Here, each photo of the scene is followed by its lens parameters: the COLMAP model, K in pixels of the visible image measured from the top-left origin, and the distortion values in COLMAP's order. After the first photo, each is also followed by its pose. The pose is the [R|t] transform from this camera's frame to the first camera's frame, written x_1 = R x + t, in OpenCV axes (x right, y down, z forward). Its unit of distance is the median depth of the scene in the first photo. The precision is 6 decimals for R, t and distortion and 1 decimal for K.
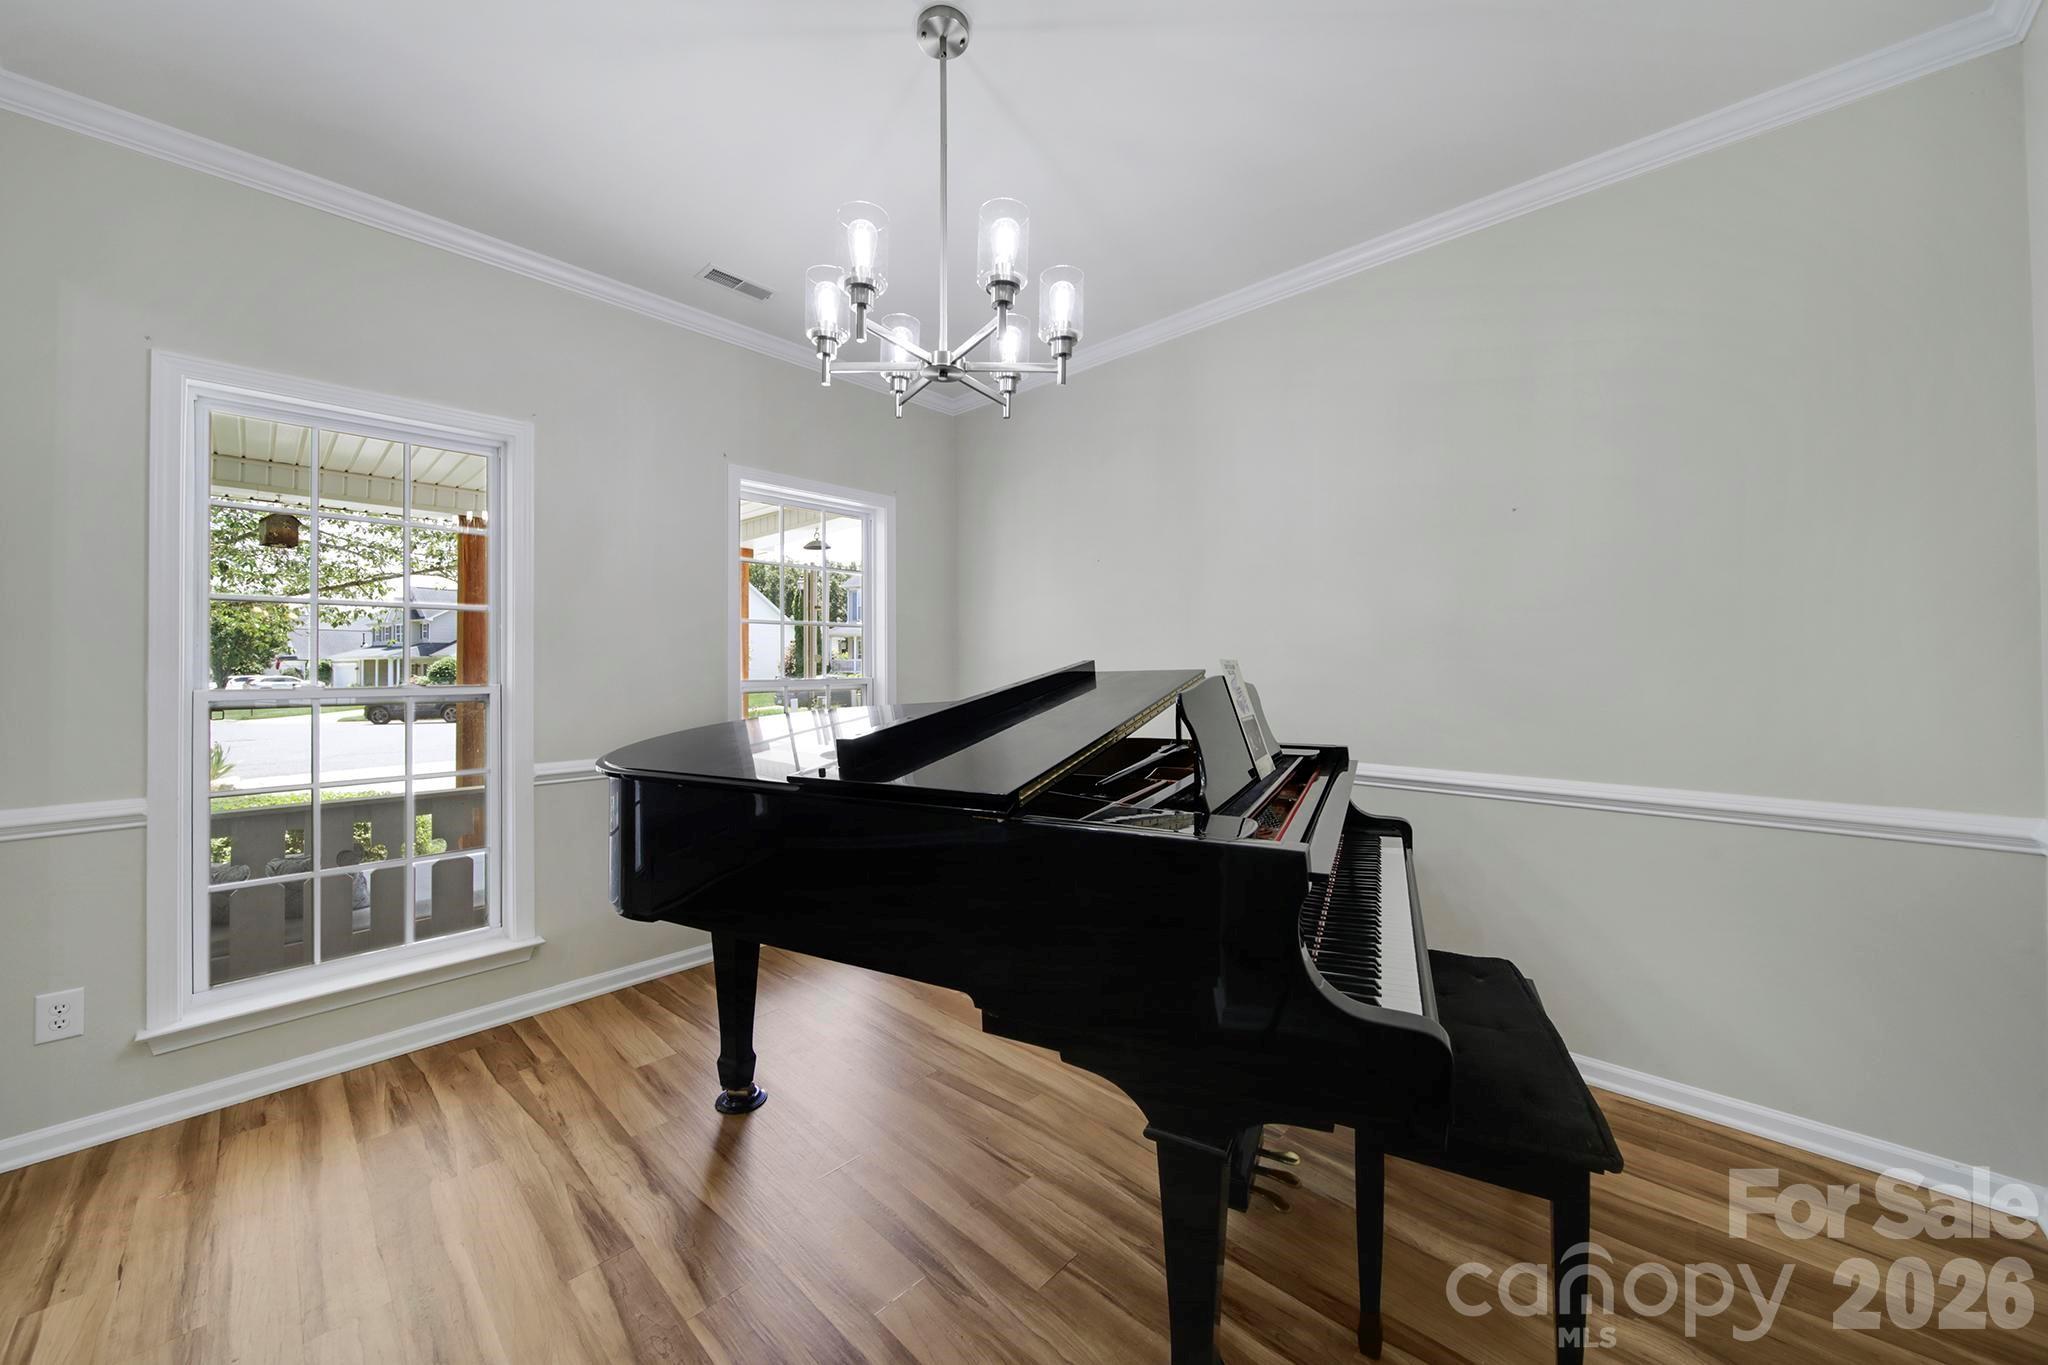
lens RADIAL K [[733.7, 0, 1019.7], [0, 733.7, 663.1], [0, 0, 1]] dist [-0.000363, -0.000196]
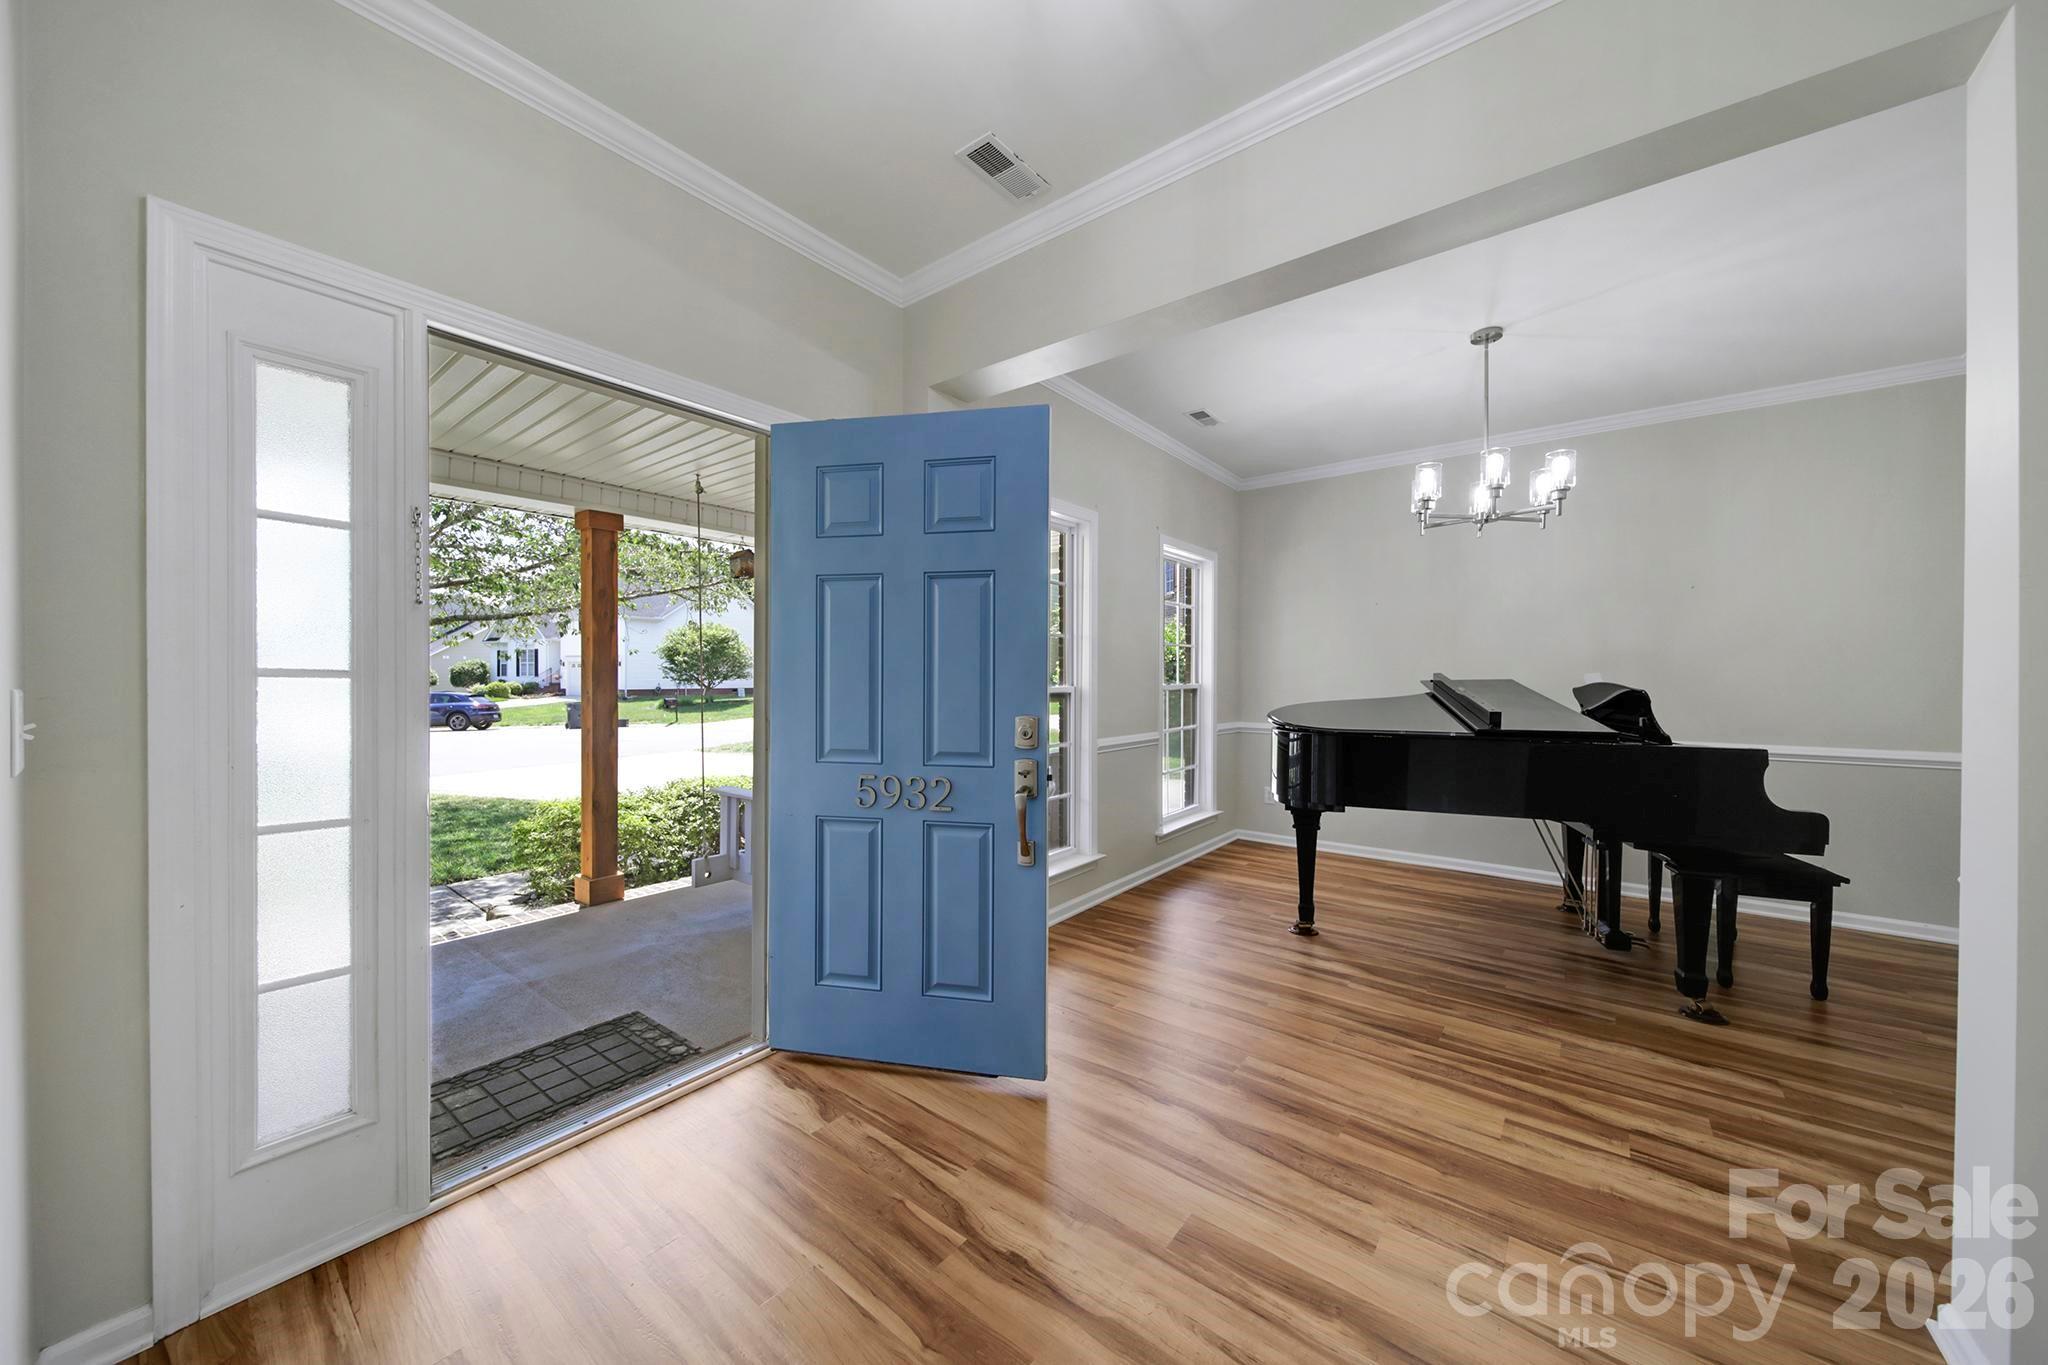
lens RADIAL K [[733.7, 0, 1032.0], [0, 733.7, 688.5], [0, 0, 1]] dist [-0.000363, -0.000196]
pose [[0.993836, -0.000728, 0.110854, -0.993884], [-0.001909, 0.999718, 0.023676, -0.003495], [-0.110840, -0.023742, 0.993555, -0.508462]]
